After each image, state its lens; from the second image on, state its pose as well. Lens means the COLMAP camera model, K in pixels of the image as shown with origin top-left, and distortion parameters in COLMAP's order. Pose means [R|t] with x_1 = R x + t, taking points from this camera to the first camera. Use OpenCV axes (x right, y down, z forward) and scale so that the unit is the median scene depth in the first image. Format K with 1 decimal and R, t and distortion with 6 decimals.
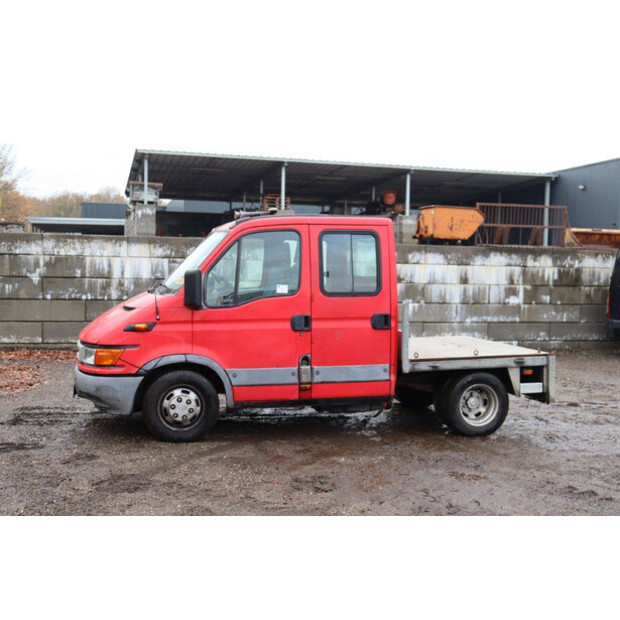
lens RADIAL K [[786.8, 0, 311.3], [0, 786.8, 311.3], [0, 0, 1]] dist [0.022081, 0.000000]
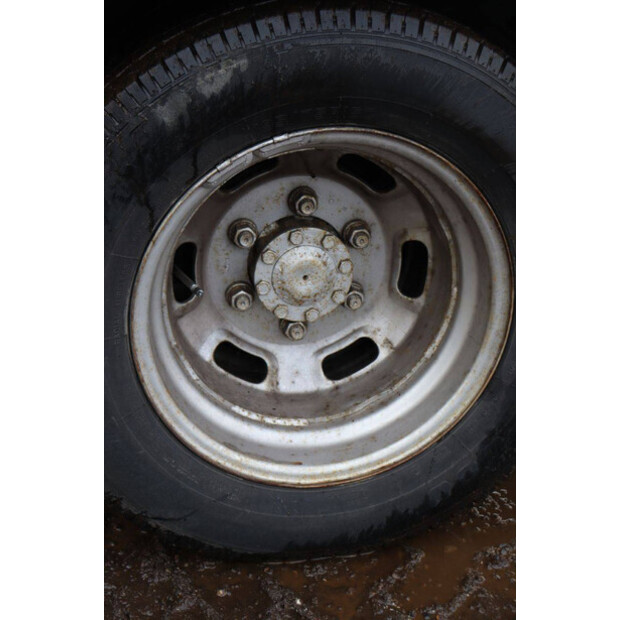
lens RADIAL K [[982.6, 0, 310.3], [0, 982.6, 309.3], [0, 0, 1]] dist [0.061253, 0.000000]
pose [[0.998226, 0.036736, -0.046848, 0.226089], [-0.018922, 0.941889, 0.335390, 0.074605], [0.056447, -0.333908, 0.940914, 0.907300]]
